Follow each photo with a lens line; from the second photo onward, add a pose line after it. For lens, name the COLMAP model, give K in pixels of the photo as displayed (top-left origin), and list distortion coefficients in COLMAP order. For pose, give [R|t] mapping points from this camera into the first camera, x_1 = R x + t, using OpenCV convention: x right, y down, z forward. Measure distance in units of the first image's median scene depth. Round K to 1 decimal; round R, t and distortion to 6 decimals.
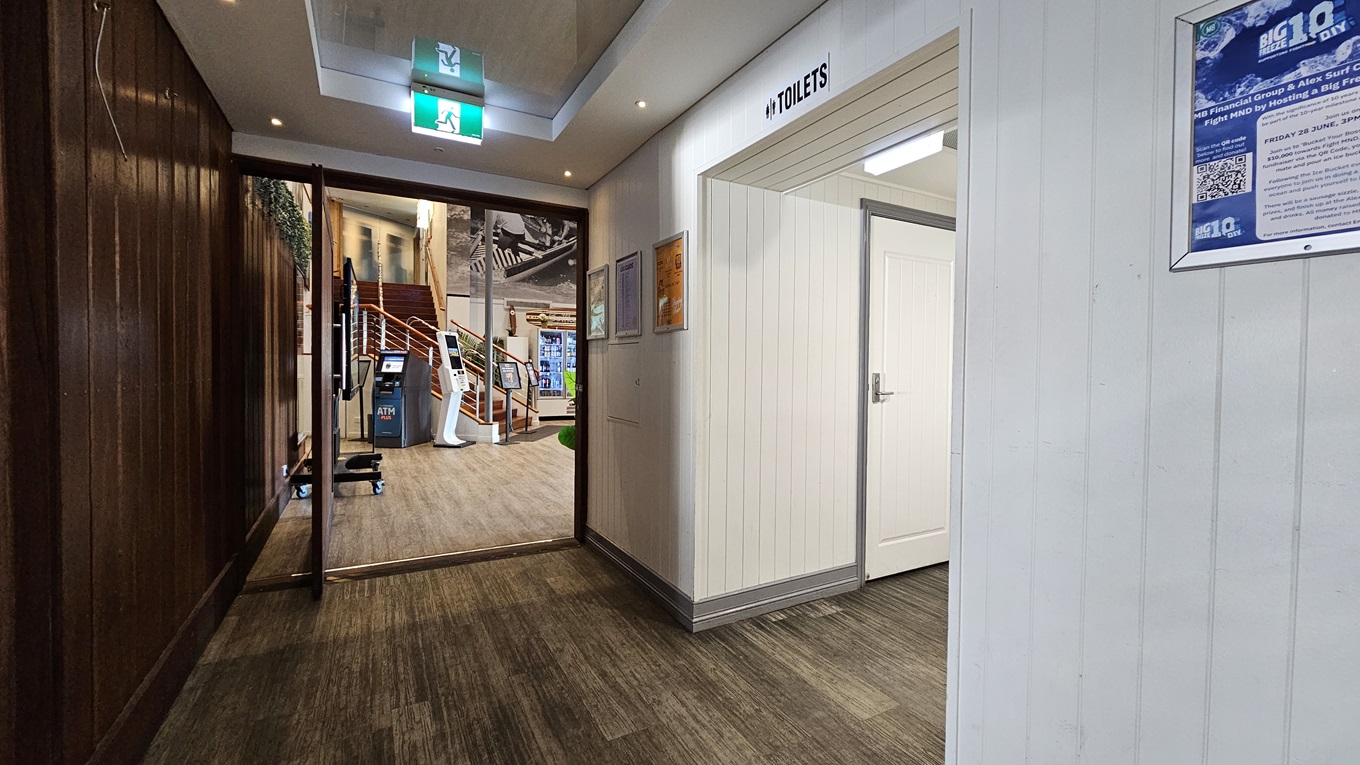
lens RADIAL K [[555.6, 0, 675.8], [0, 555.6, 380.5], [0, 0, 1]] dist [-0.001878, -0.000260]
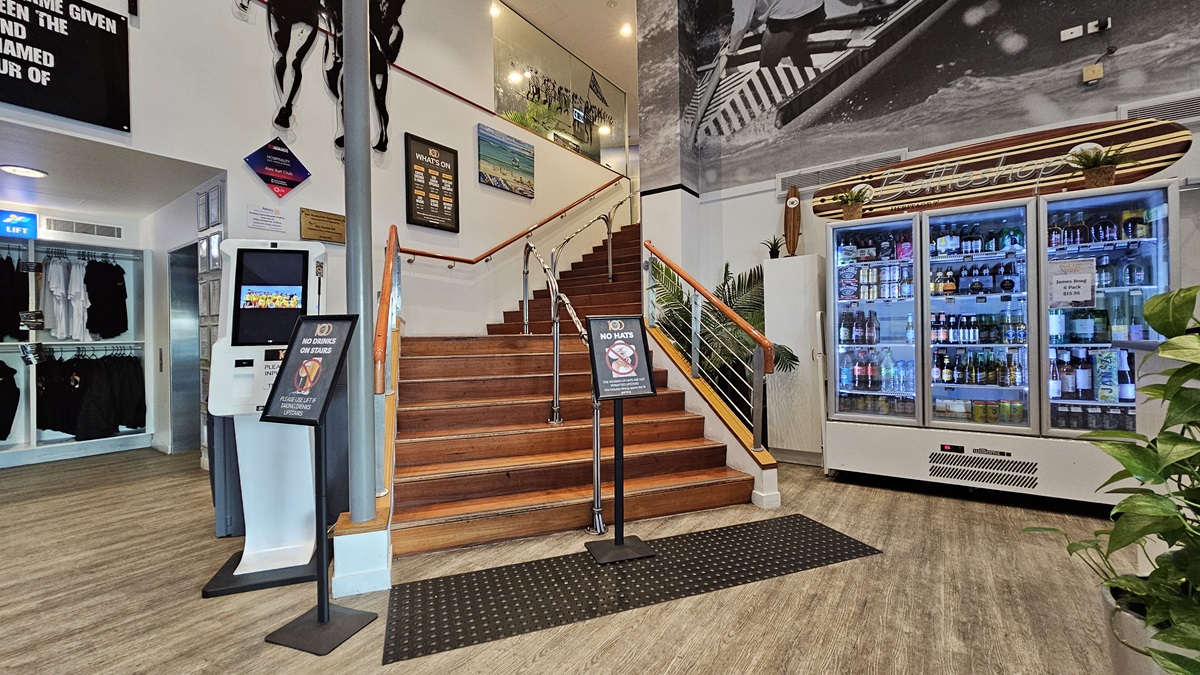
lens RADIAL K [[488.8, 0, 595.8], [0, 488.8, 334.3], [0, 0, 1]] dist [-0.002626, 0.000957]
pose [[0.431467, -0.023945, -0.901811, -0.026398], [0.002211, 0.999673, -0.025486, -0.013060], [0.902126, 0.009002, 0.431379, 0.691067]]
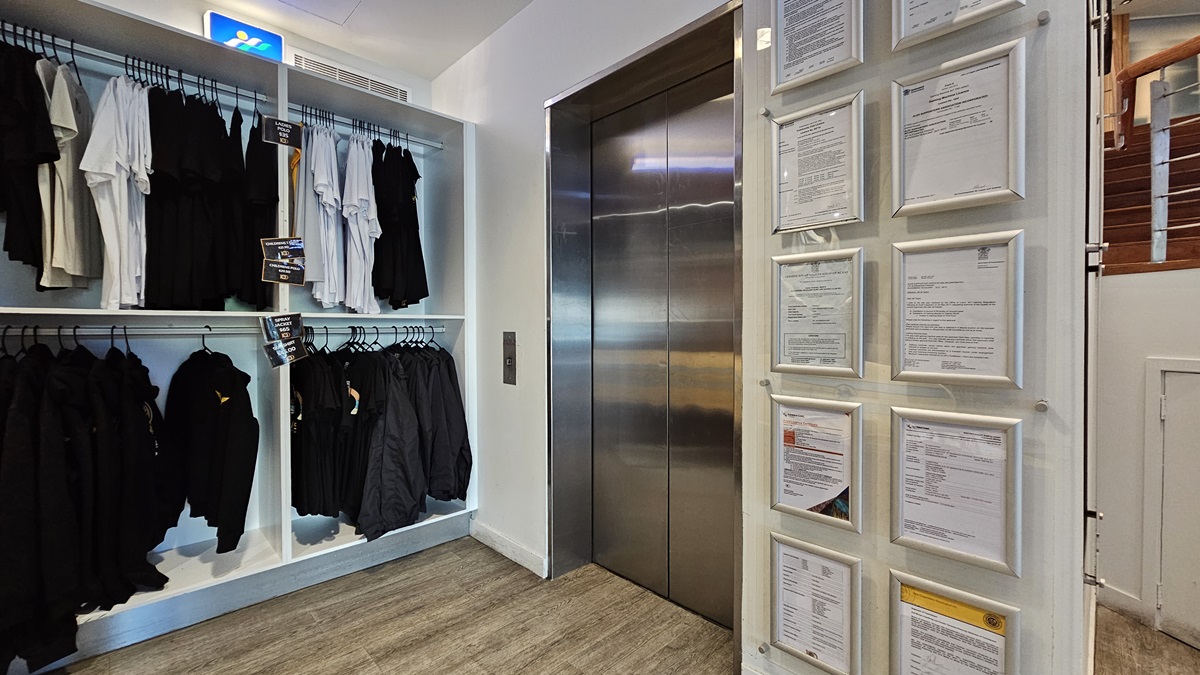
lens RADIAL K [[488.8, 0, 595.8], [0, 488.8, 334.3], [0, 0, 1]] dist [-0.002626, 0.000957]
pose [[0.262001, -0.001515, -0.965066, -0.371654], [-0.020102, 0.999773, -0.007027, -0.010798], [0.964858, 0.021241, 0.261911, 0.518735]]
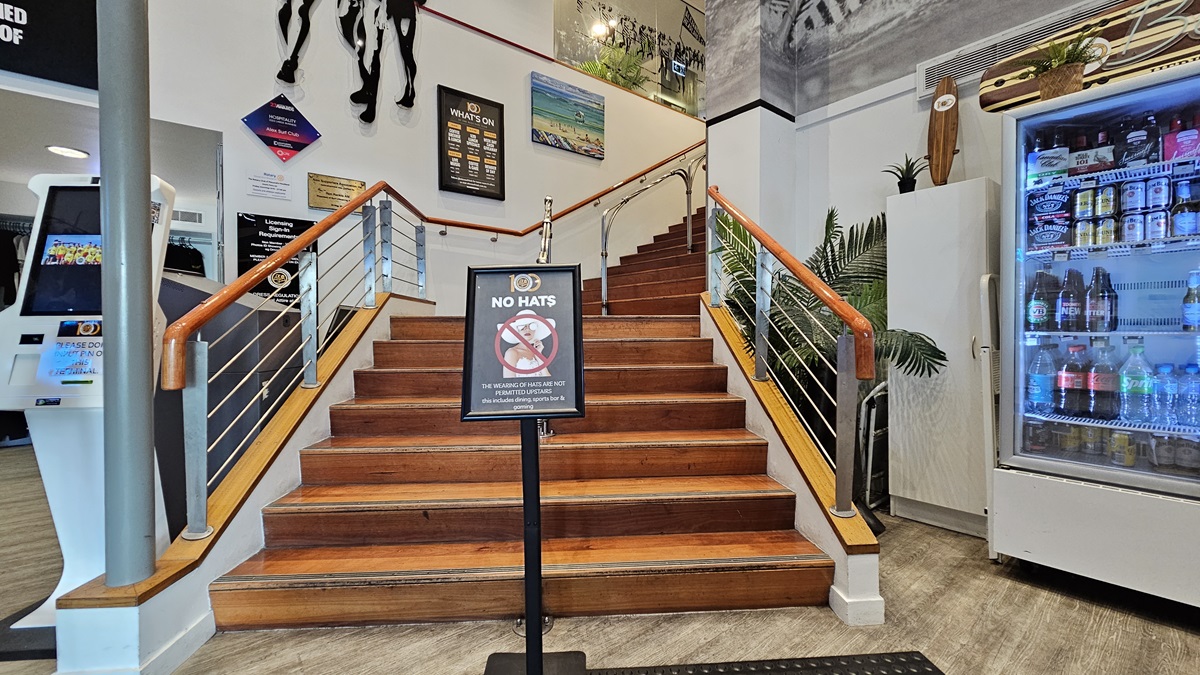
lens RADIAL K [[488.8, 0, 595.8], [0, 488.8, 334.3], [0, 0, 1]] dist [-0.002626, 0.000957]
pose [[0.167145, -0.005111, -0.985919, -0.094184], [-0.014775, 0.999861, -0.007688, -0.009584], [0.985822, 0.015852, 0.167046, 0.784611]]
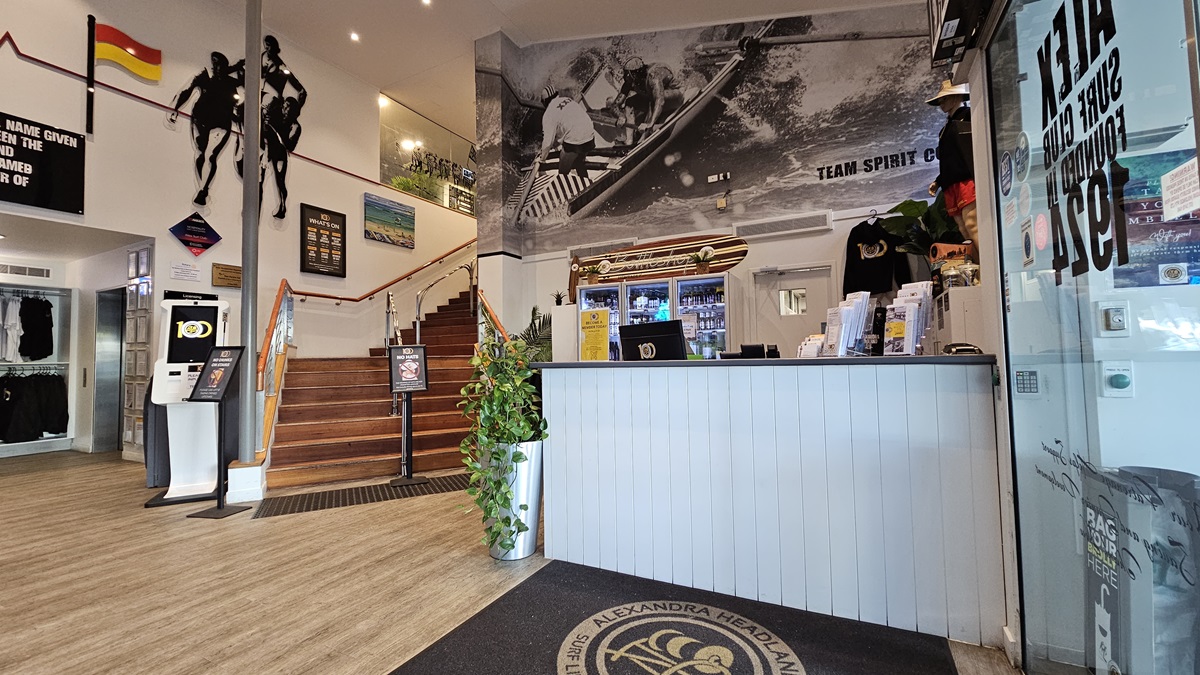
lens RADIAL K [[489.4, 0, 593.7], [0, 489.4, 334.2], [0, 0, 1]] dist [-0.002913, 0.003114]
pose [[0.543362, -0.062823, -0.837144, 0.168798], [0.005807, 0.997453, -0.071084, -0.008101], [0.839478, 0.033763, 0.542343, 0.706200]]
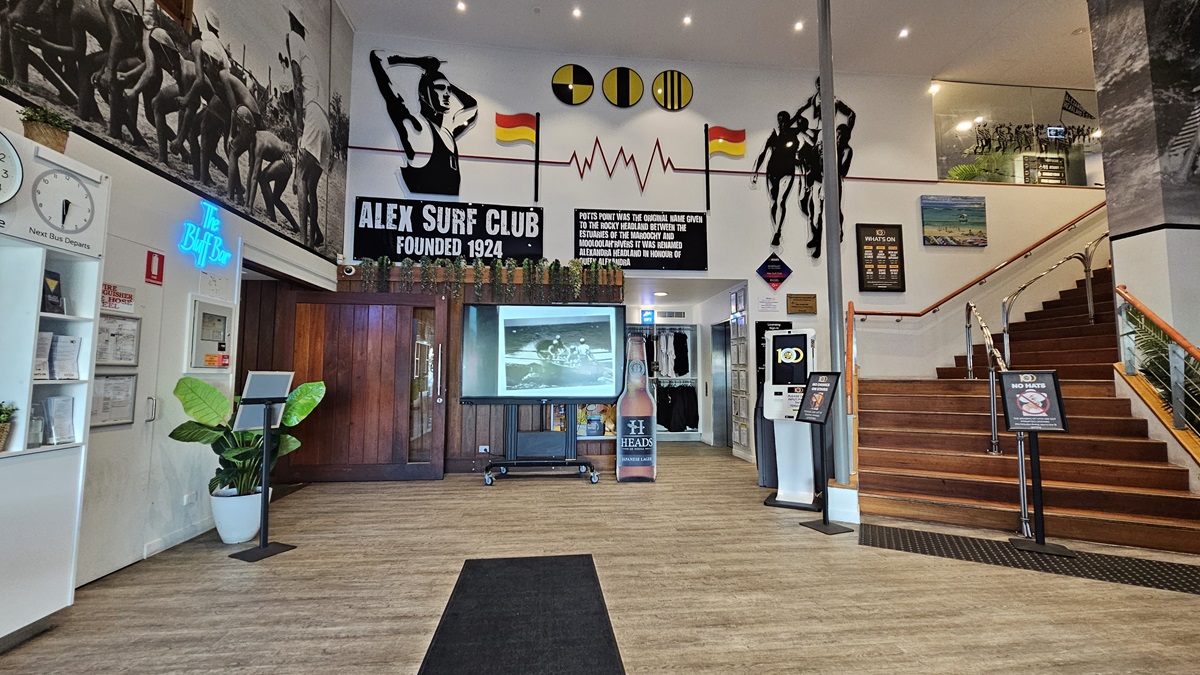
lens RADIAL K [[490.3, 0, 596.3], [0, 490.3, 335.7], [0, 0, 1]] dist [-0.001878, -0.000260]
pose [[-0.397274, -0.086631, -0.913602, 0.150976], [-0.026308, 0.996200, -0.083024, -0.016377], [0.917323, -0.008948, -0.398043, 0.671671]]
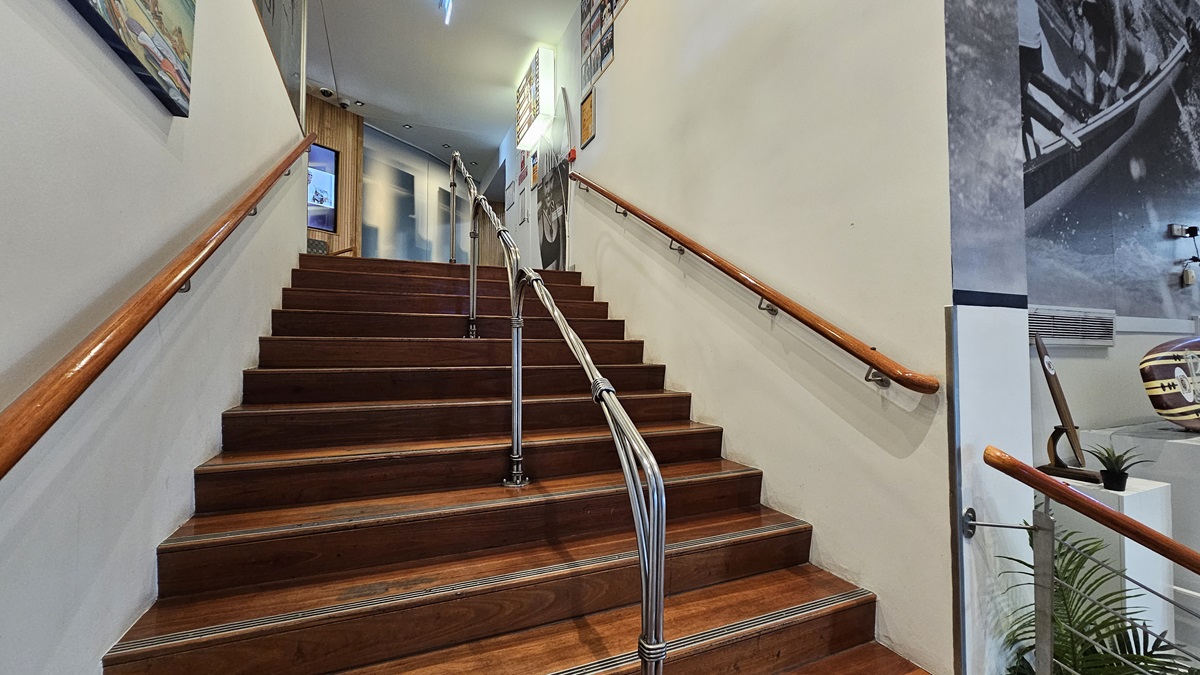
lens RADIAL K [[488.8, 0, 595.8], [0, 488.8, 334.3], [0, 0, 1]] dist [-0.002626, 0.000957]
pose [[0.995247, -0.015861, -0.096079, -0.451648], [0.010184, 0.998189, -0.059287, -0.121782], [0.096845, 0.058027, 0.993606, 0.760563]]
